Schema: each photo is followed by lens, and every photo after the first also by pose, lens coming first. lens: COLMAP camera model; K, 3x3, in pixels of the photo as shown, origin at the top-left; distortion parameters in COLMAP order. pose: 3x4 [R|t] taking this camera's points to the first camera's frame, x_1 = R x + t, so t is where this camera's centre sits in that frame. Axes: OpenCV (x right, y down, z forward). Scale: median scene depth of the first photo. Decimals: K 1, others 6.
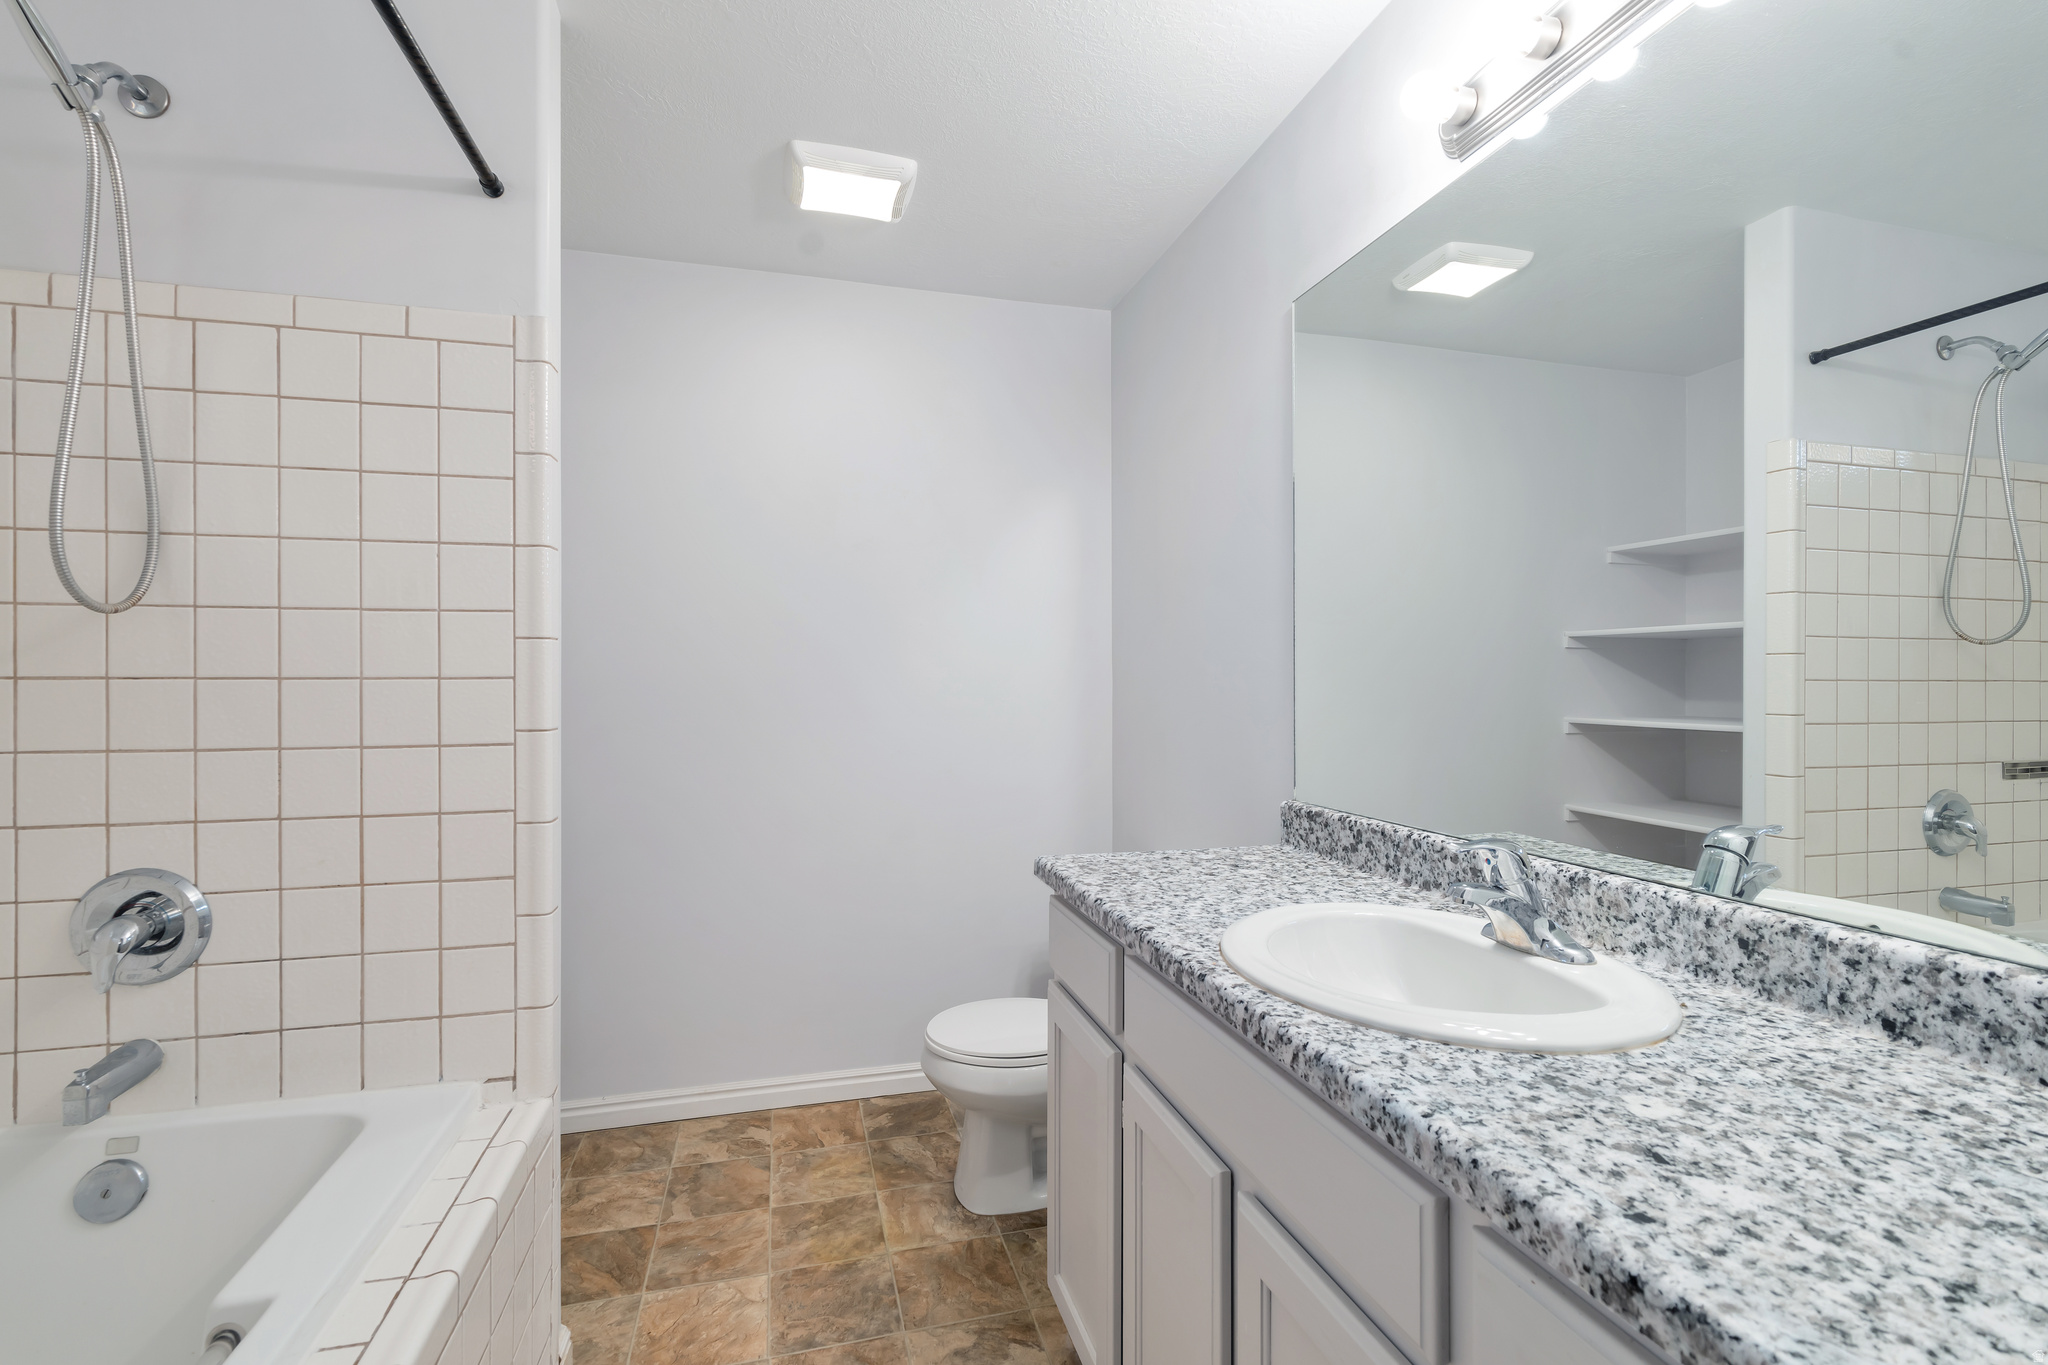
lens RADIAL K [[880.2, 0, 973.3], [0, 880.2, 686.4], [0, 0, 1]] dist [-0.004161, 0.000169]
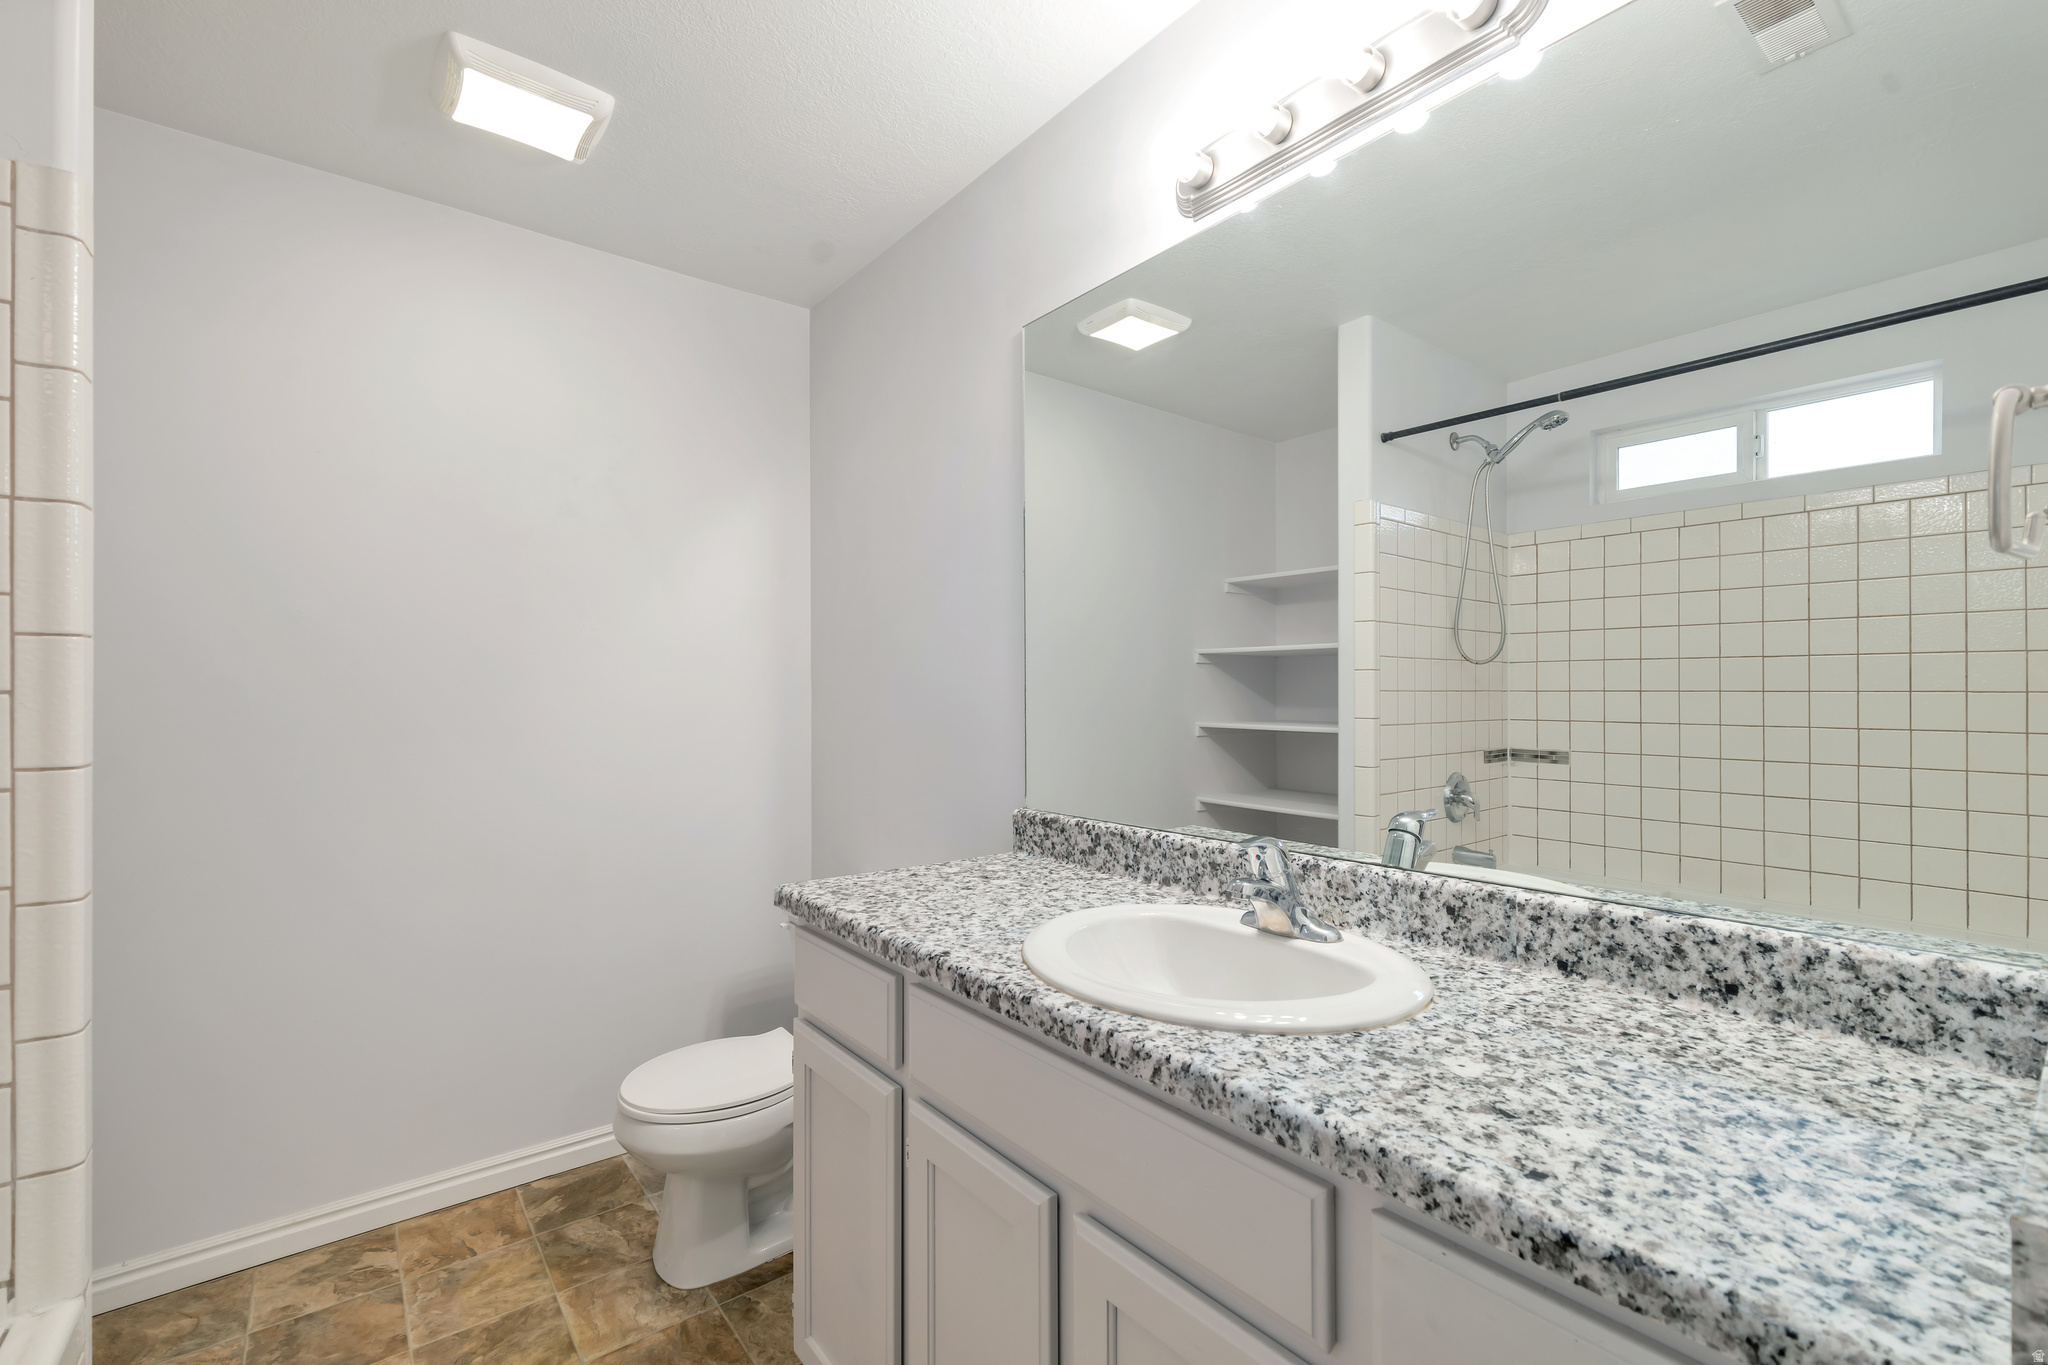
lens RADIAL K [[880.2, 0, 990.4], [0, 880.2, 692.4], [0, 0, 1]] dist [-0.004161, 0.000169]
pose [[0.916296, -0.003089, 0.400490, -0.099845], [0.005364, 0.999975, -0.004559, -0.002521], [-0.400466, 0.006326, 0.916290, 0.077001]]
